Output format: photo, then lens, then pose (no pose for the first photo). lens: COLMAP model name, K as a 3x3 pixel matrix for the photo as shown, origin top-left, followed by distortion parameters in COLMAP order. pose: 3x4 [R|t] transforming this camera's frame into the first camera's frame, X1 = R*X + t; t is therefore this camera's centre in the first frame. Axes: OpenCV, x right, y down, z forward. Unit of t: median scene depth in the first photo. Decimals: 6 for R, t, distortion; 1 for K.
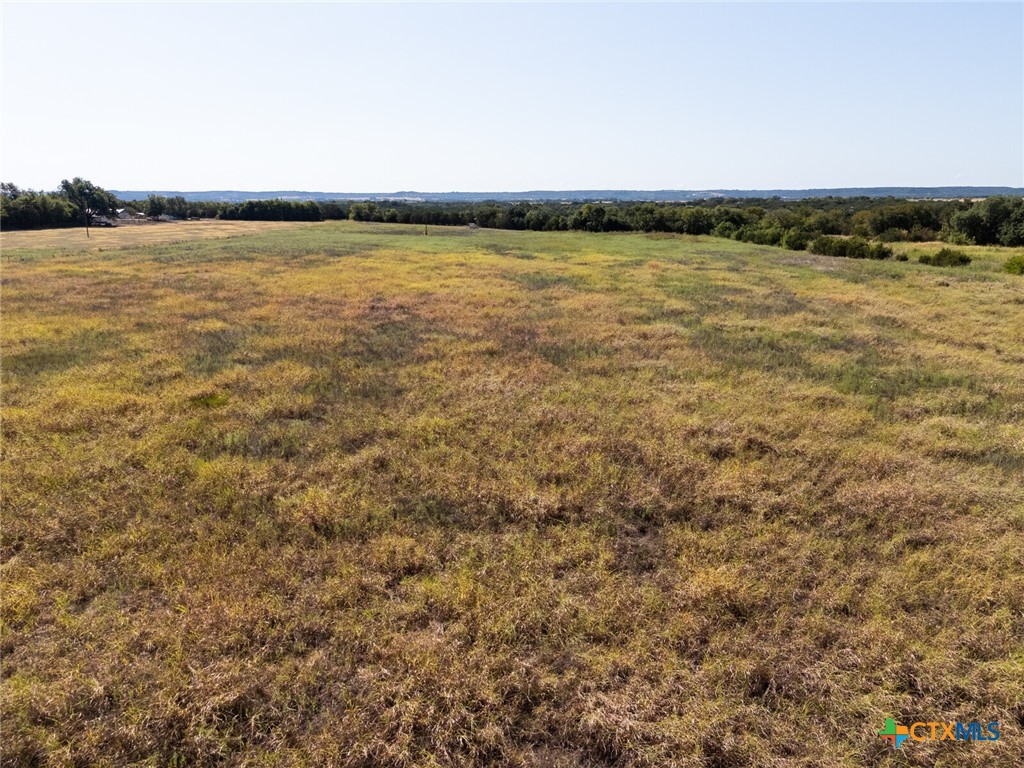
lens RADIAL K [[743.2, 0, 512.0], [0, 743.2, 384.0], [0, 0, 1]] dist [0.059896, -0.064902]
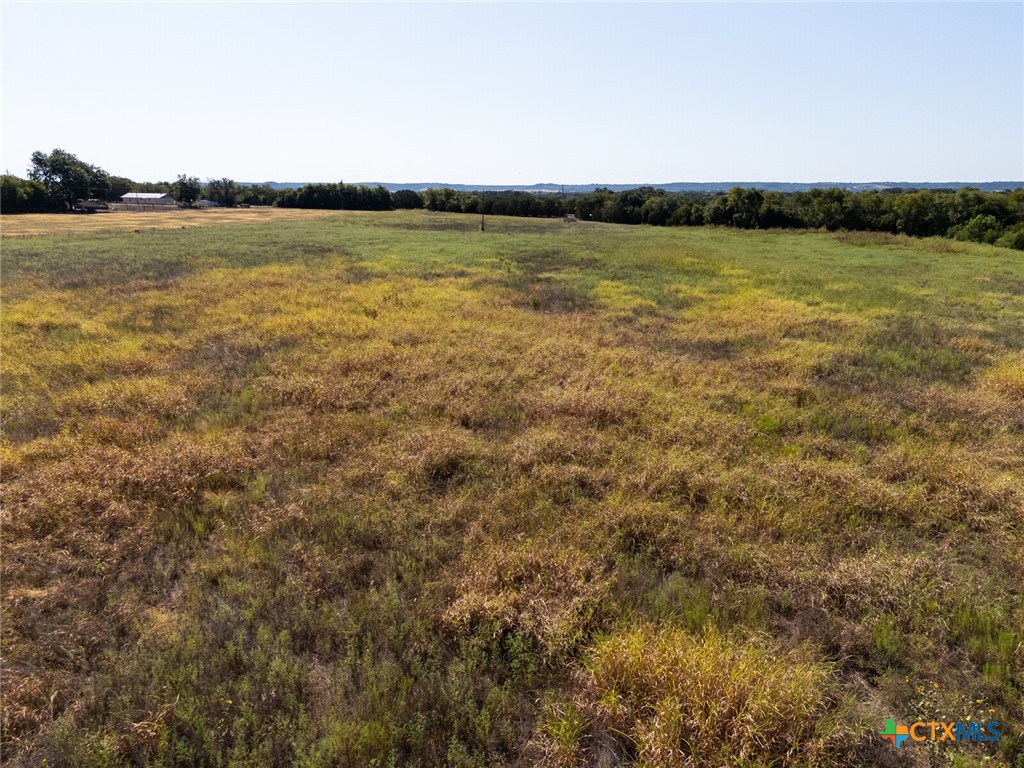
lens RADIAL K [[743.2, 0, 512.0], [0, 743.2, 384.0], [0, 0, 1]] dist [0.059896, -0.064902]
pose [[0.983439, 0.051201, -0.173858, 0.029411], [-0.049603, 0.998677, 0.013529, -0.063630], [0.174320, -0.004681, 0.984678, 0.302686]]
